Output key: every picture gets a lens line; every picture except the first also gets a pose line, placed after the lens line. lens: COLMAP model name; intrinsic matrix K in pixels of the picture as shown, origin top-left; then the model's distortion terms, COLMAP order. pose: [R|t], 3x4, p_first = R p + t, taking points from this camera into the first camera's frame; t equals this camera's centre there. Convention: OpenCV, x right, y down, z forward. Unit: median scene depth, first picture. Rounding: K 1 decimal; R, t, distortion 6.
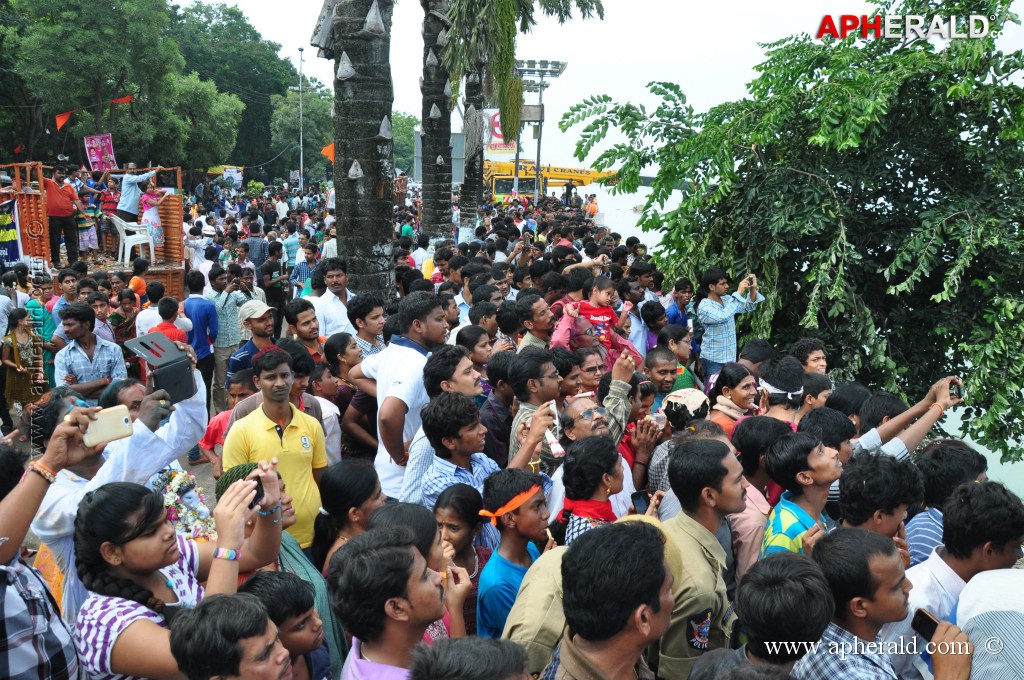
lens RADIAL K [[774.0, 0, 510.8], [0, 774.0, 356.1], [0, 0, 1]] dist [-0.163973, 0.111645]
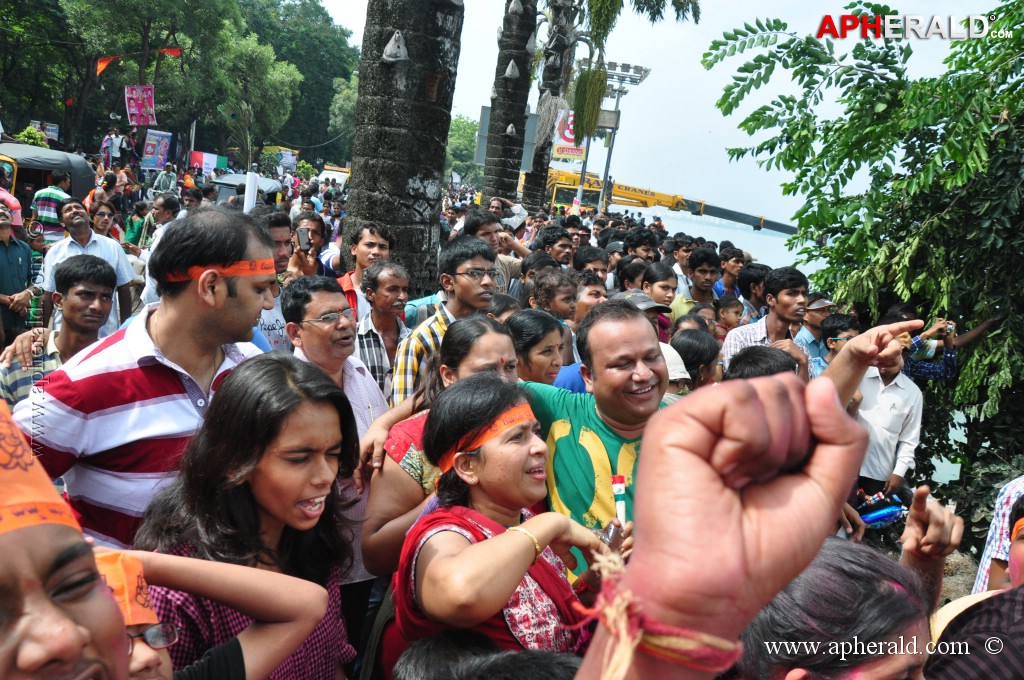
lens RADIAL K [[774.0, 0, 510.8], [0, 774.0, 356.1], [0, 0, 1]] dist [-0.163973, 0.111645]
pose [[0.991488, 0.122293, -0.044685, -0.022974], [-0.123261, 0.992181, -0.019587, -0.001281], [0.041940, 0.024928, 0.998809, 0.165876]]
